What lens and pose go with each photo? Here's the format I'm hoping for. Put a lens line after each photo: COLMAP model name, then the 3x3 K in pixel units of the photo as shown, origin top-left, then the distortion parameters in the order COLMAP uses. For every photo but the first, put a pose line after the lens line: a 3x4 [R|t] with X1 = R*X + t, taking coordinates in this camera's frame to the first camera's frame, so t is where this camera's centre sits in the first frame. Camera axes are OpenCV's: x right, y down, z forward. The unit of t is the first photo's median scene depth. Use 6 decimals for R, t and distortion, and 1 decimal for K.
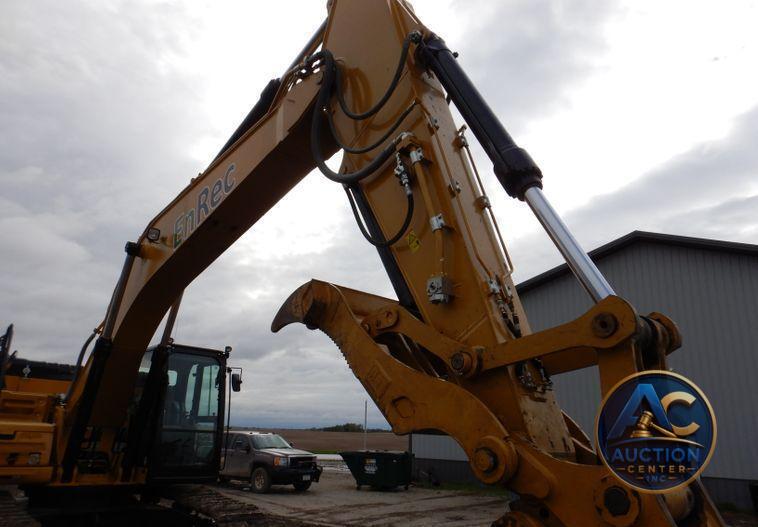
lens RADIAL K [[543.1, 0, 359.8], [0, 543.1, 254.0], [0, 0, 1]] dist [0.007142, 0.001584]
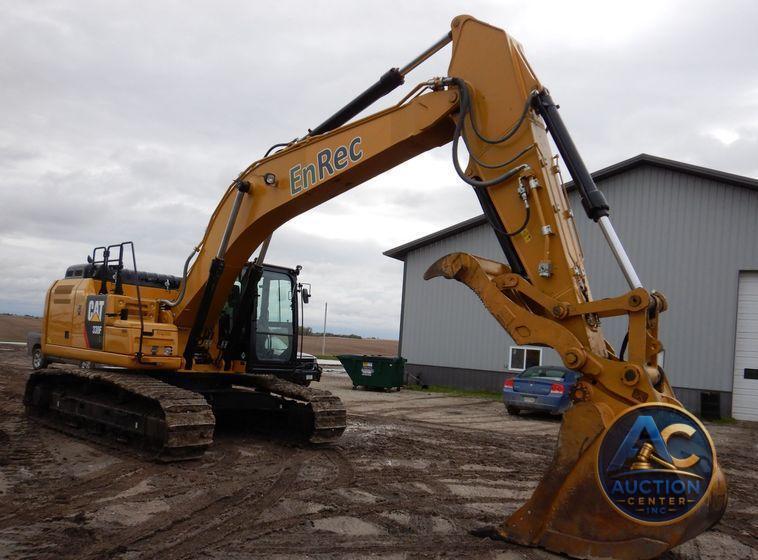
lens RADIAL K [[638.5, 0, 379.0], [0, 638.5, 280.0], [0, 0, 1]] dist [-0.004334, -0.003150]
pose [[0.993424, 0.044211, 0.105616, -0.317475], [-0.066941, 0.972631, 0.222503, -0.170177], [-0.092888, -0.228109, 0.969194, -0.512966]]
